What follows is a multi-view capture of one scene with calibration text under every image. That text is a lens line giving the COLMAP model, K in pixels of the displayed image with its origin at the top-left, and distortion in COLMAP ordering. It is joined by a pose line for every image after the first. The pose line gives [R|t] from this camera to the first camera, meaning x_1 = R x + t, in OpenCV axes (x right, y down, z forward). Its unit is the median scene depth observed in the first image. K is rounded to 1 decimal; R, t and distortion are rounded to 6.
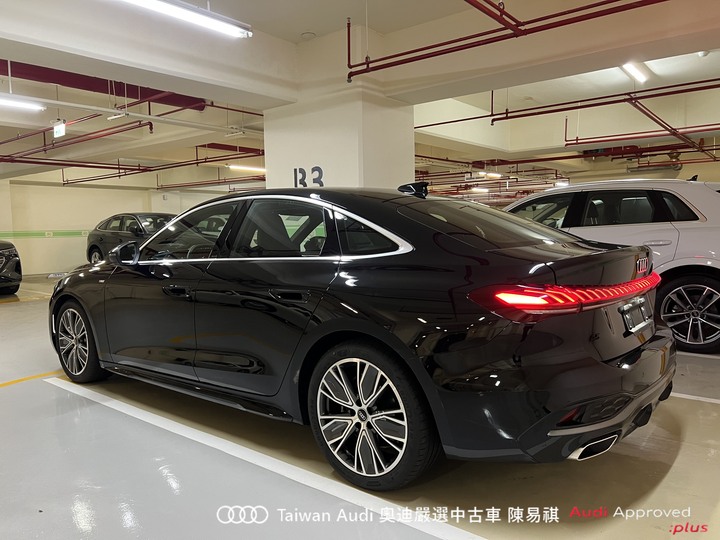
lens RADIAL K [[554.8, 0, 360.0], [0, 554.8, 270.0], [0, 0, 1]] dist [-0.004082, -0.005355]
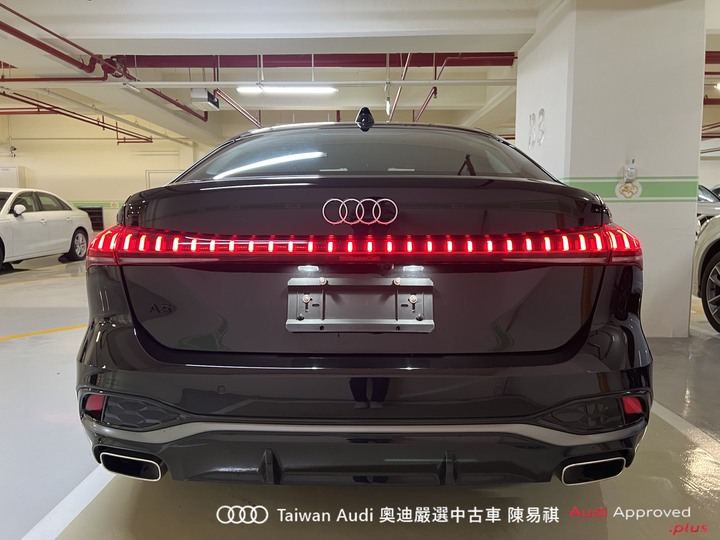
lens RADIAL K [[554.8, 0, 360.0], [0, 554.8, 270.0], [0, 0, 1]] dist [-0.004082, -0.005355]
pose [[0.620256, 0.093455, -0.778813, 0.409823], [-0.063219, 0.995603, 0.069121, 0.005813], [0.781848, 0.006363, 0.623437, 0.301475]]
